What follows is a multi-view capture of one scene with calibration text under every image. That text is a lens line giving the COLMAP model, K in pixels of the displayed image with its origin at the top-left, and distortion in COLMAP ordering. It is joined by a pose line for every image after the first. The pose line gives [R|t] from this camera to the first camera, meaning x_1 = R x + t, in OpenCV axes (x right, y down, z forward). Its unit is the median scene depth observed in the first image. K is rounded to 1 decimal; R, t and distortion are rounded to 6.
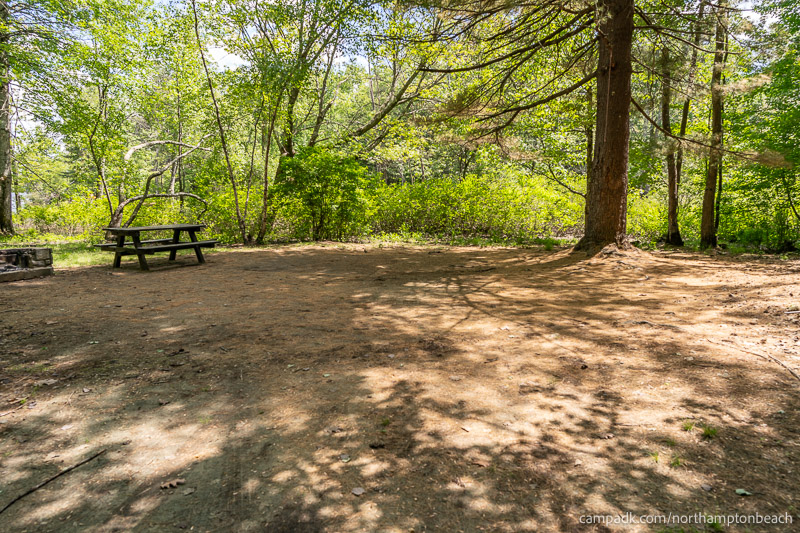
lens RADIAL K [[553.1, 0, 400.0], [0, 553.1, 266.5], [0, 0, 1]] dist [-0.000428, -0.000142]
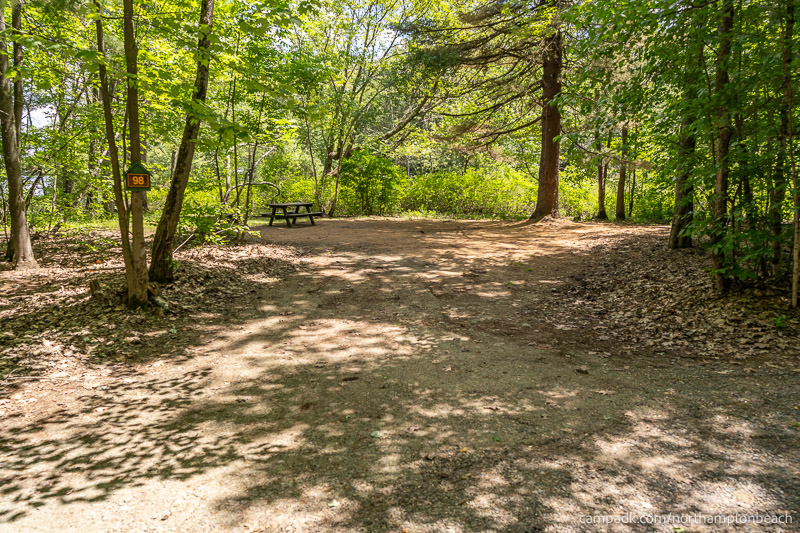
lens RADIAL K [[553.1, 0, 400.0], [0, 553.1, 266.5], [0, 0, 1]] dist [-0.000428, -0.000142]
pose [[0.999982, 0.005506, 0.002359, -0.067414], [-0.005566, 0.999646, 0.026013, 0.055632], [-0.002215, -0.026026, 0.999659, -0.531374]]
